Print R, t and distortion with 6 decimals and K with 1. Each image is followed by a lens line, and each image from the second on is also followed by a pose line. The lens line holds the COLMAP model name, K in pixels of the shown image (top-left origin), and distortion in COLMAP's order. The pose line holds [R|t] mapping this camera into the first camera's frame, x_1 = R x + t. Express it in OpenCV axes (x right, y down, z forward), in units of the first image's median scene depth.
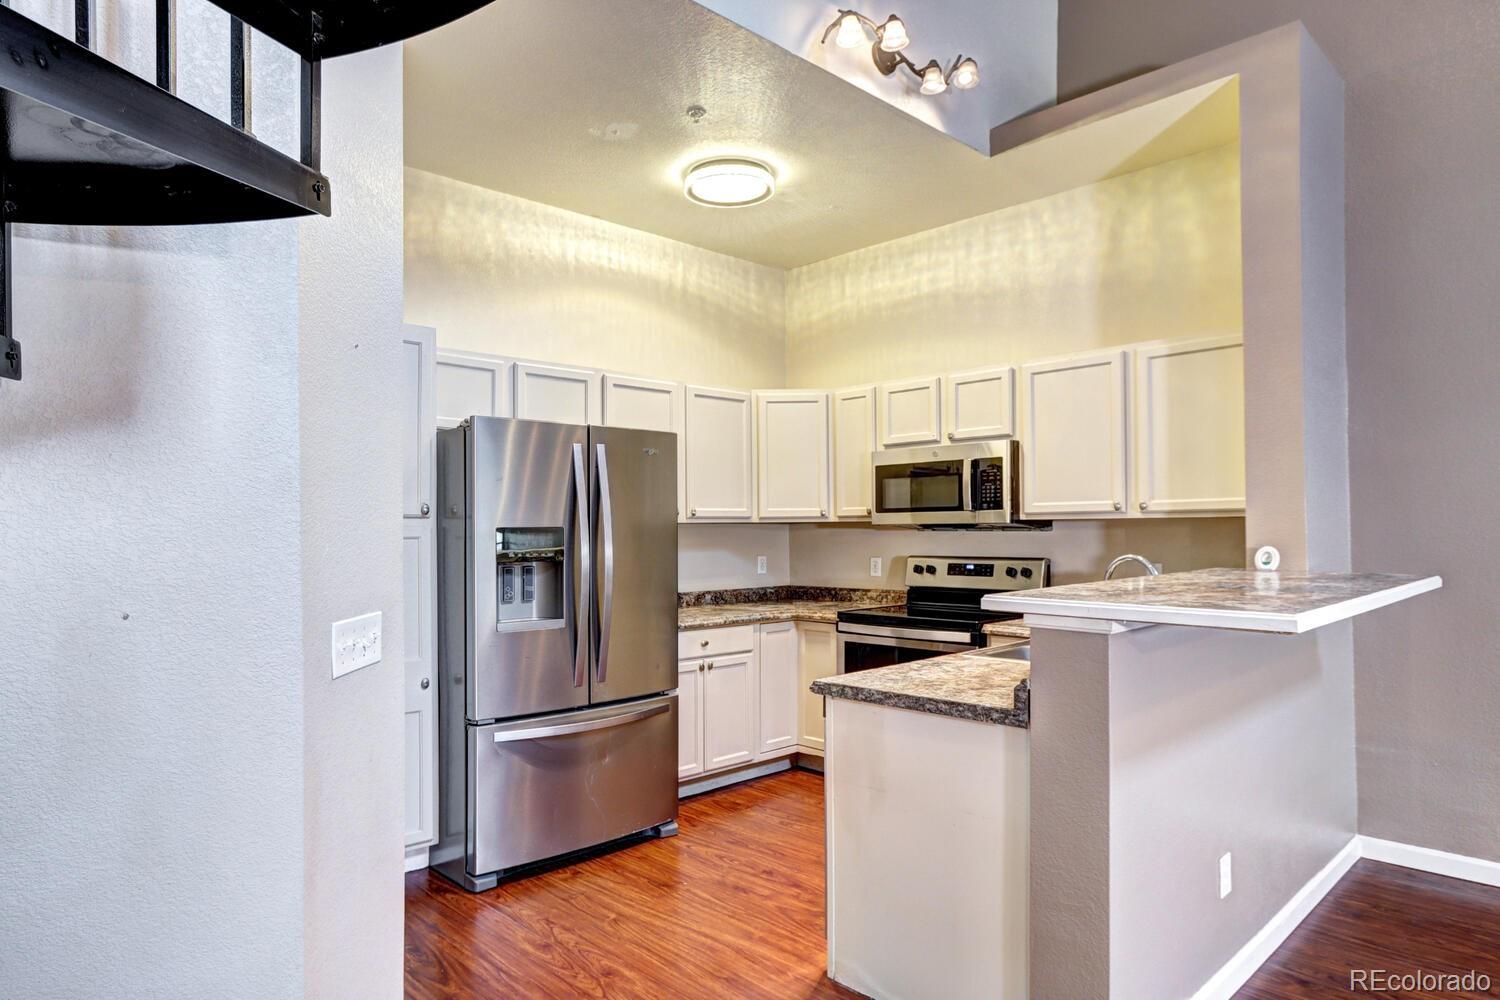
lens RADIAL K [[899.3, 0, 750.0], [0, 899.3, 500.0], [0, 0, 1]] dist [0.035099, 0.000385]
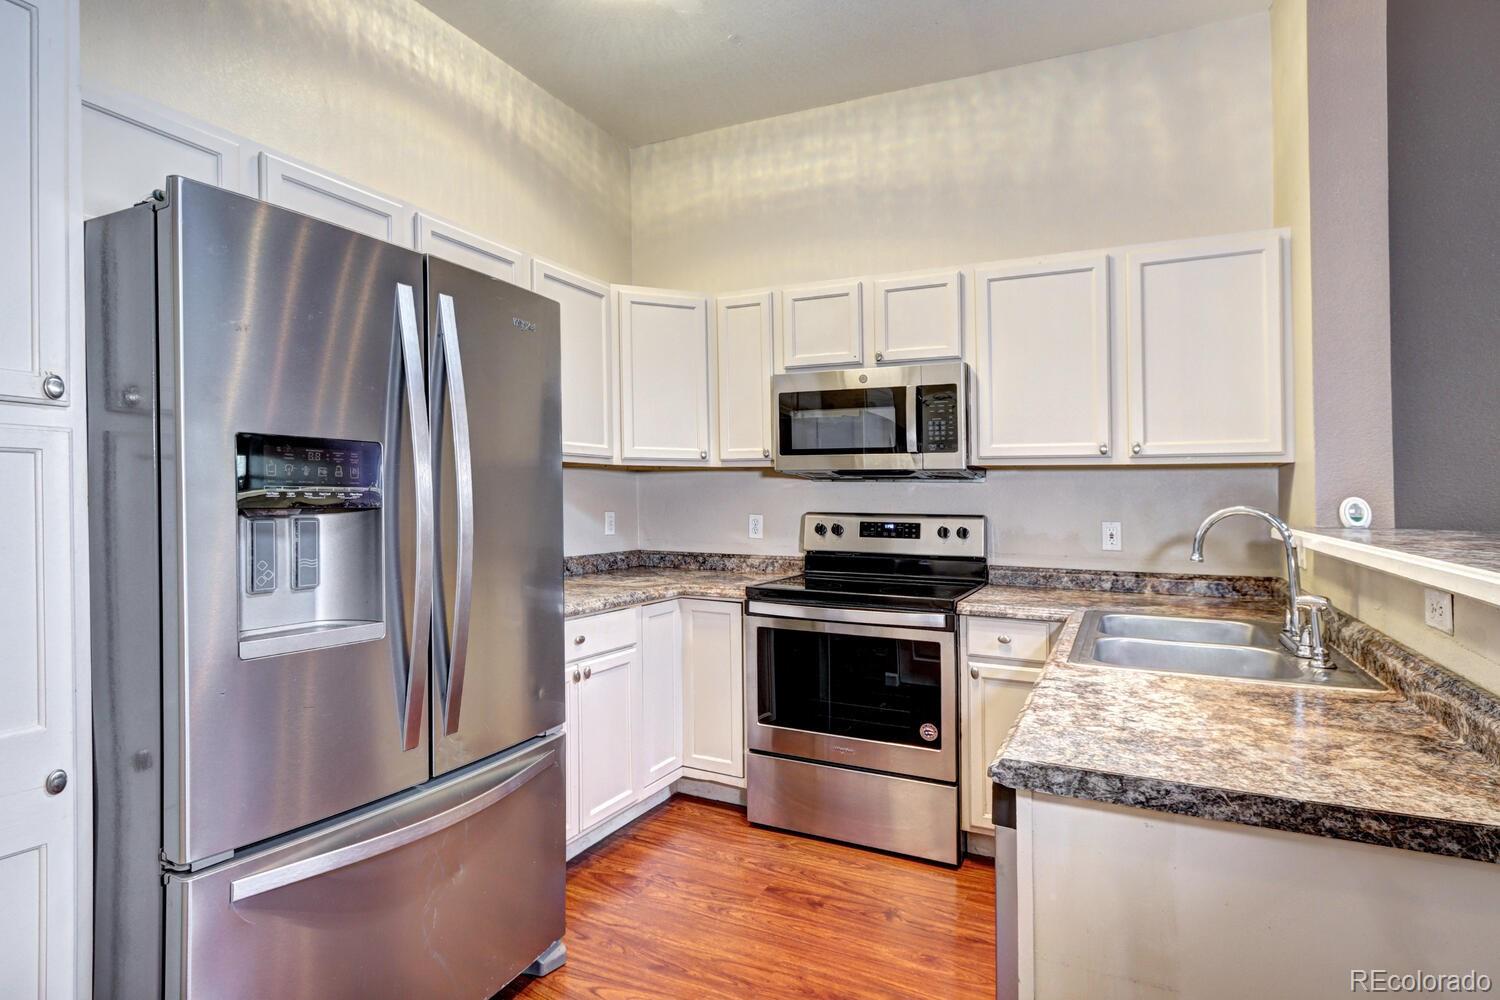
lens RADIAL K [[830.9, 0, 716.5], [0, 830.9, 509.3], [0, 0, 1]] dist [0.000416, -0.000937]
pose [[0.962268, 0.008540, 0.271969, -0.103237], [-0.021641, 0.998743, 0.045208, 0.029633], [-0.271241, -0.049388, 0.961244, 0.340929]]
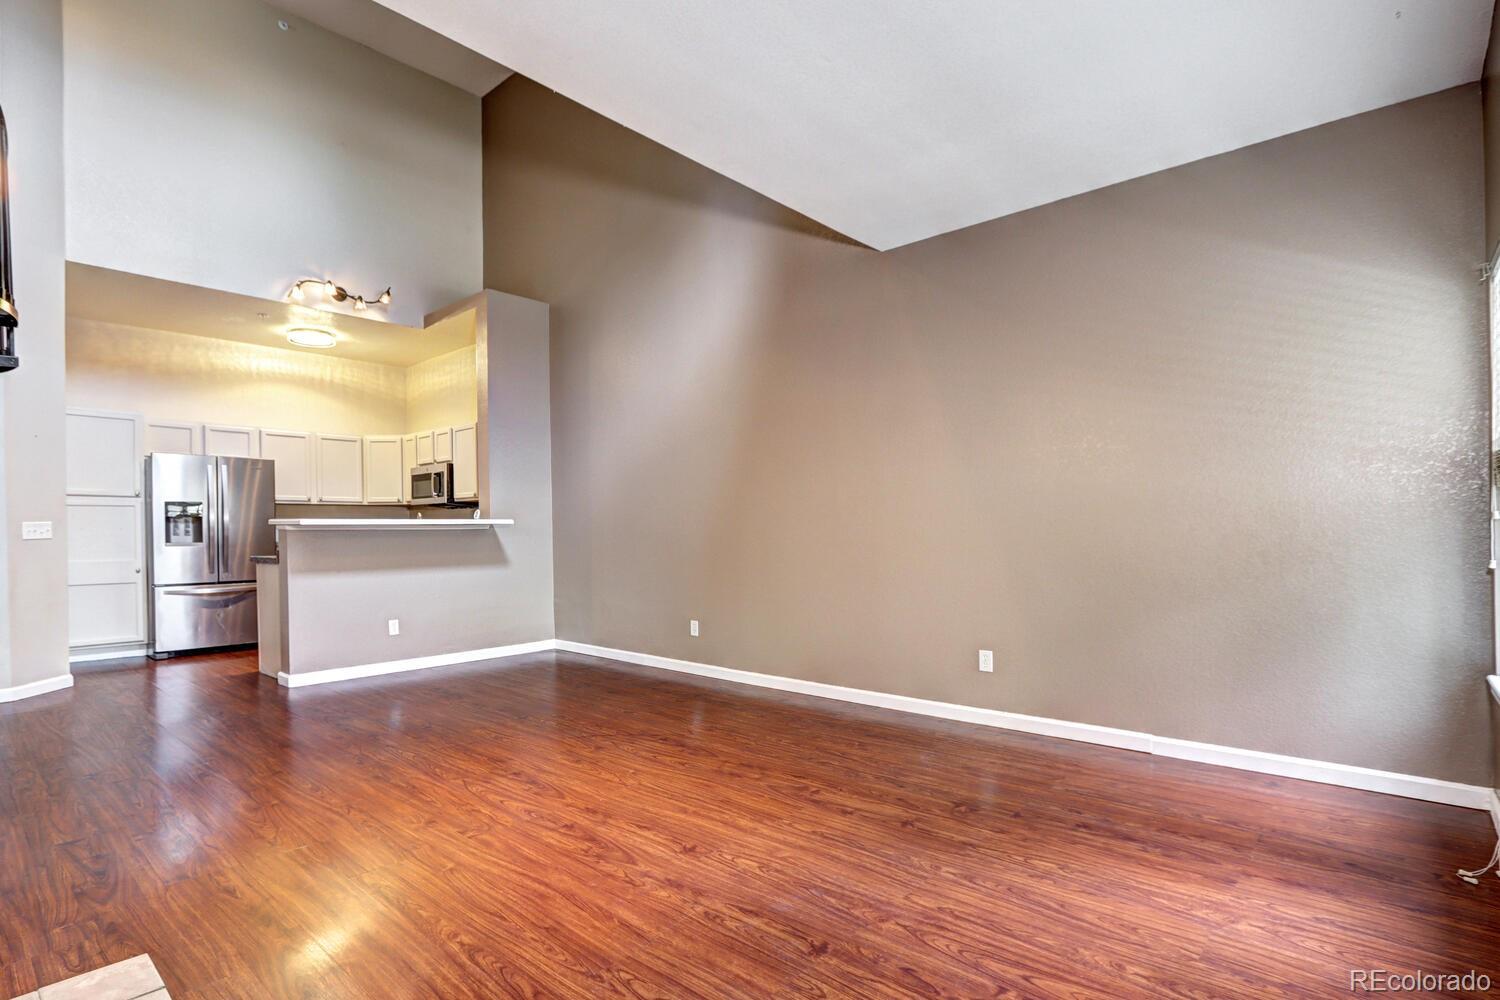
lens RADIAL K [[771.2, 0, 747.7], [0, 771.2, 541.8], [0, 0, 1]] dist [-0.003781, -0.000509]
pose [[0.999251, -0.000851, 0.038686, 0.824160], [-0.001063, 0.998777, 0.049439, 0.024410], [-0.038680, -0.049443, 0.998028, -0.741186]]
